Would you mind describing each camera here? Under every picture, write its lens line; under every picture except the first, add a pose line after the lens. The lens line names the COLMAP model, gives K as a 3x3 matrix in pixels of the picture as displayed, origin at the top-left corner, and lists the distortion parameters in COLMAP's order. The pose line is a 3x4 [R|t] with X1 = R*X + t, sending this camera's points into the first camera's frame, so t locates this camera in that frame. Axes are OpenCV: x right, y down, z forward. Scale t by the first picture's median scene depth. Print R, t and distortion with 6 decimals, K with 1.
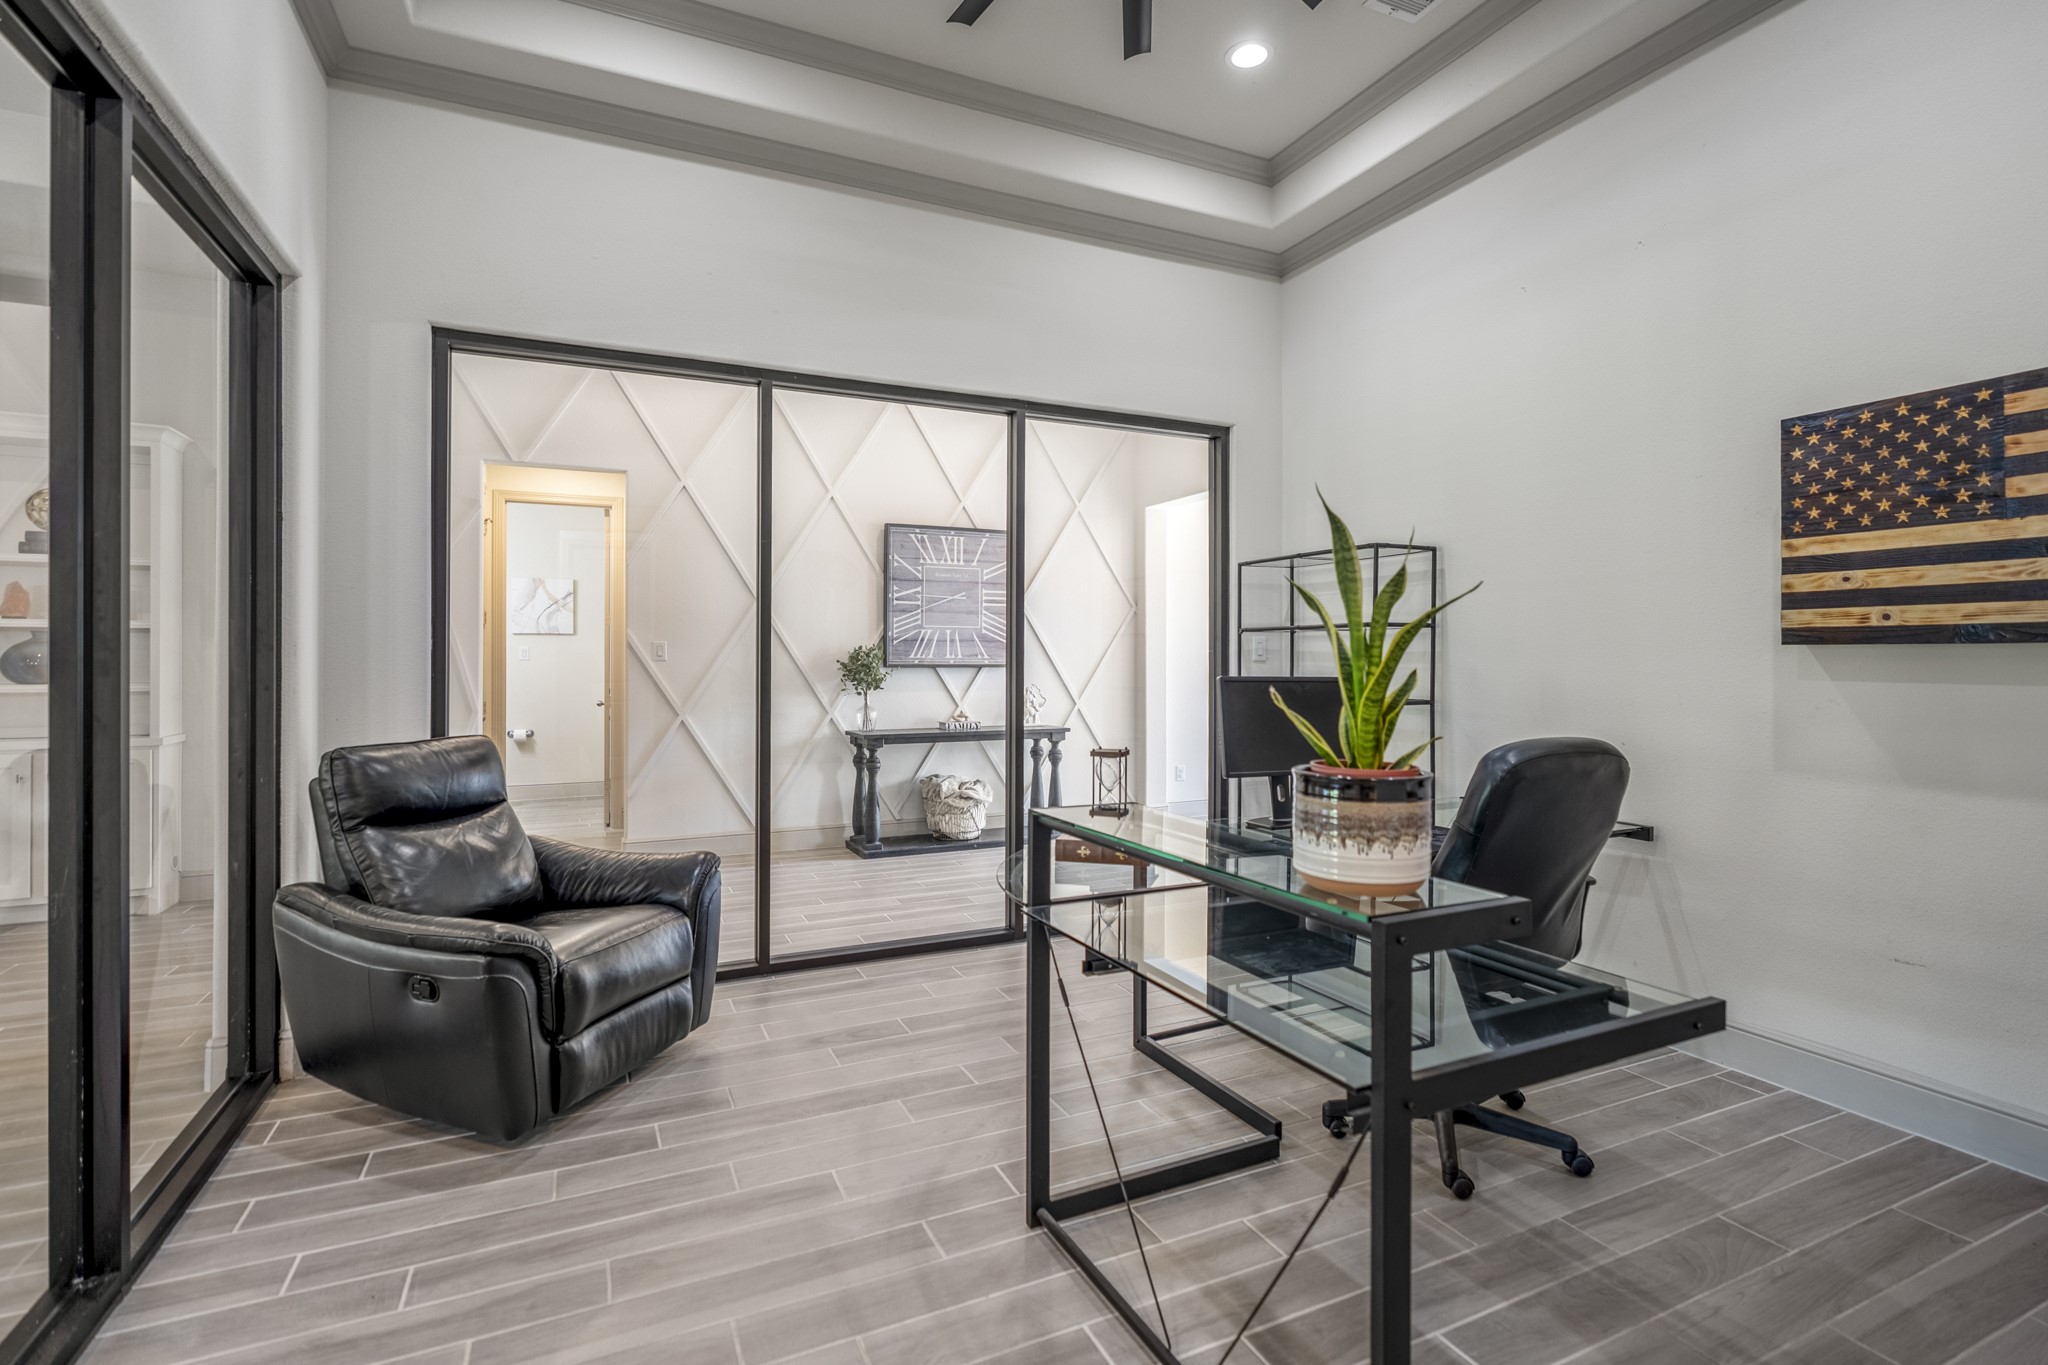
lens RADIAL K [[953.1, 0, 1025.7], [0, 953.1, 660.8], [0, 0, 1]] dist [0.003554, 0.000546]
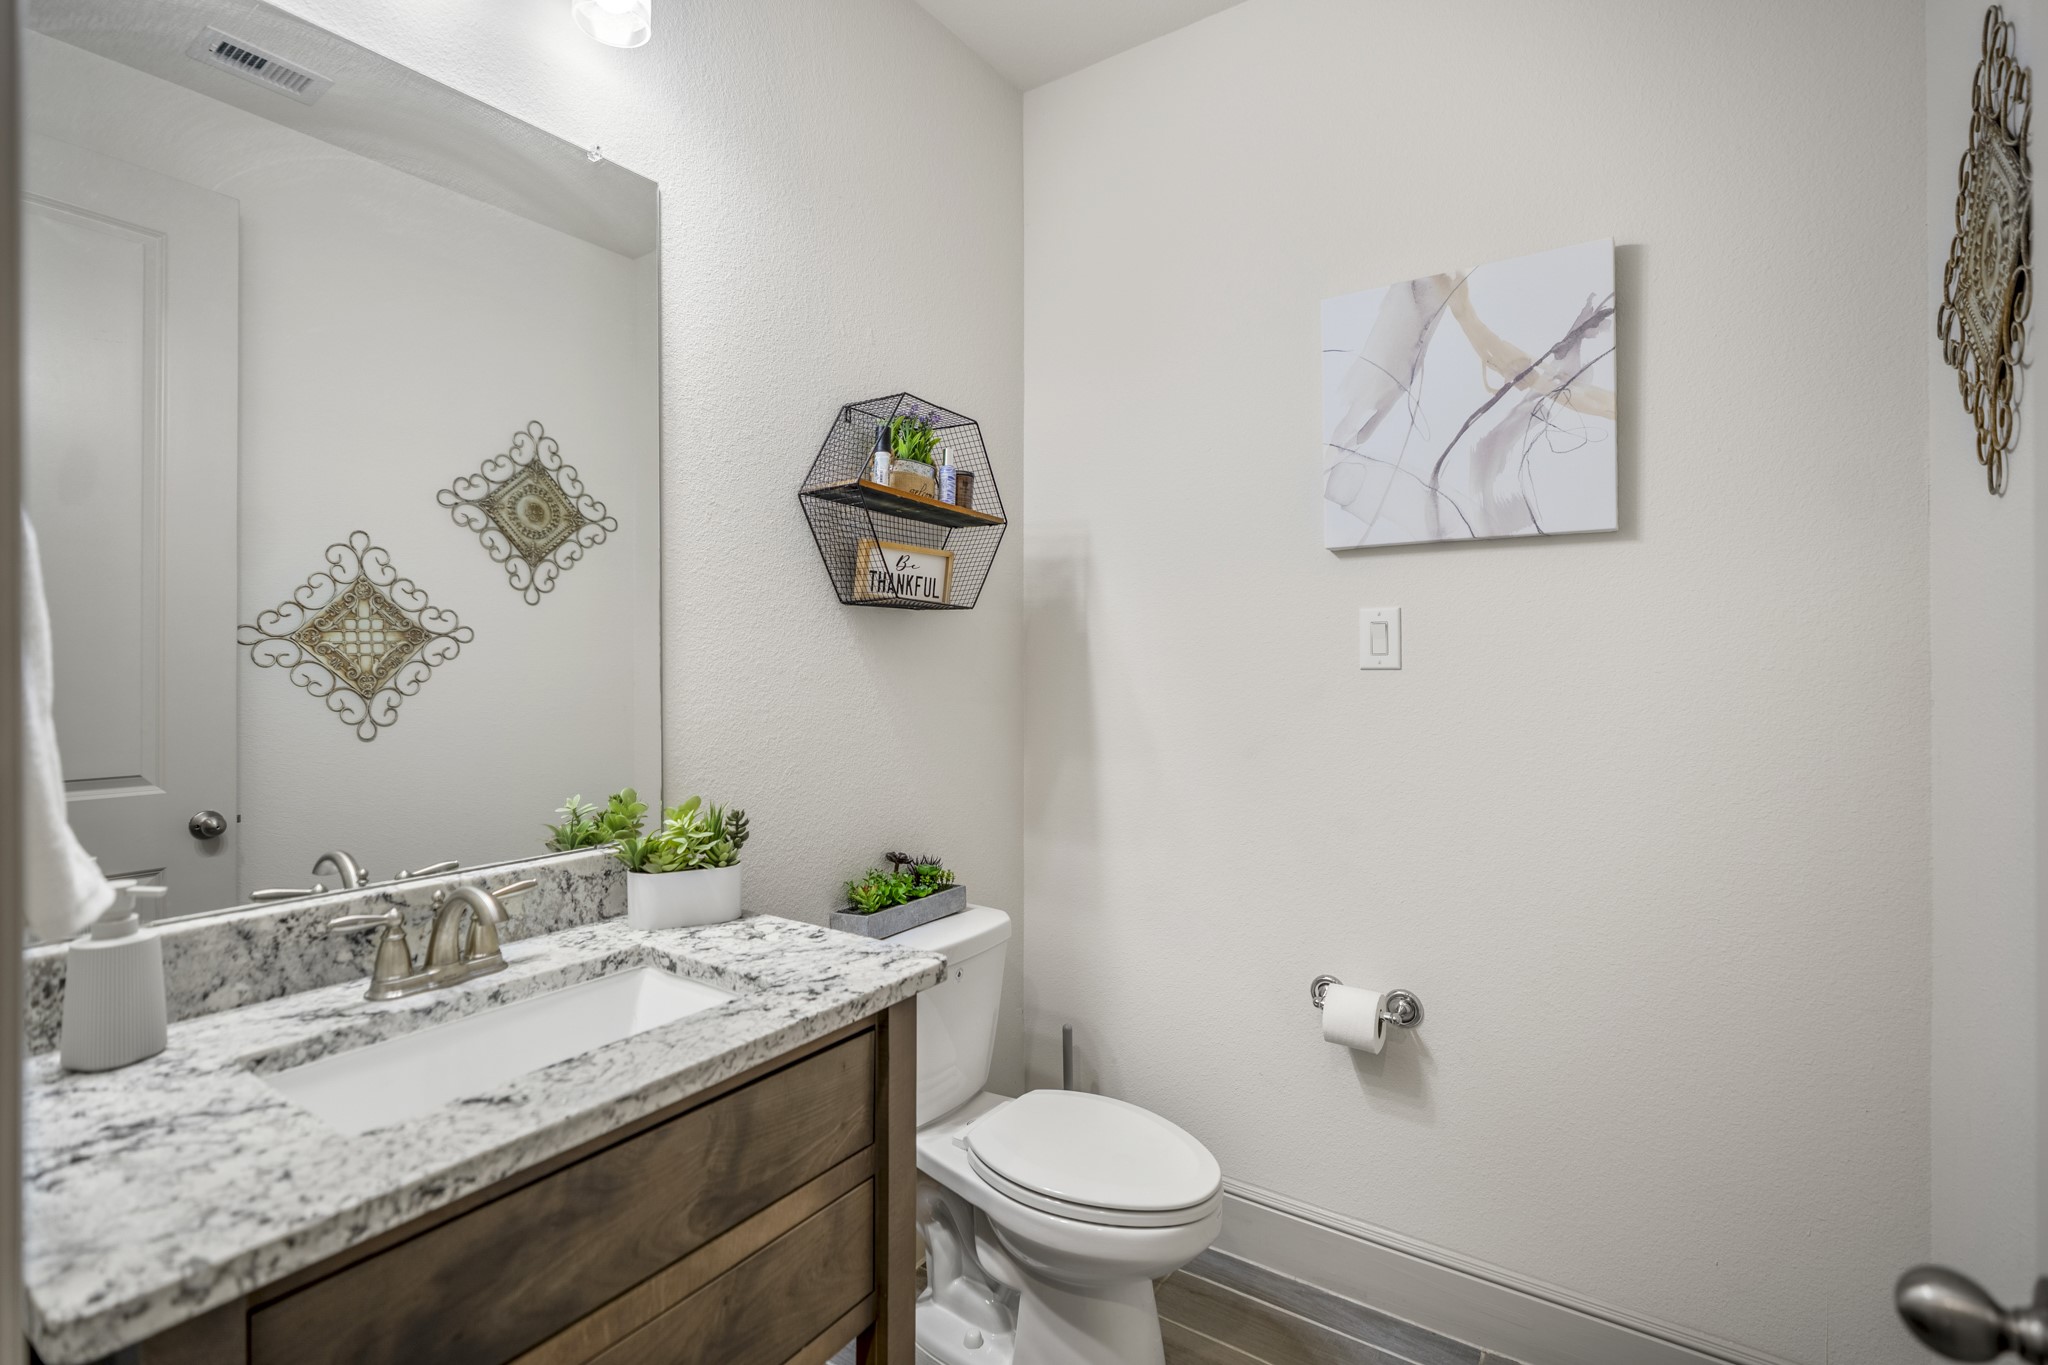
lens RADIAL K [[953.1, 0, 1020.2], [0, 953.1, 677.3], [0, 0, 1]] dist [0.003554, 0.000546]
pose [[0.547269, -0.004319, -0.836945, -0.384297], [-0.006842, 0.999930, -0.009634, 0.003822], [0.836929, 0.010998, 0.547202, 0.806082]]
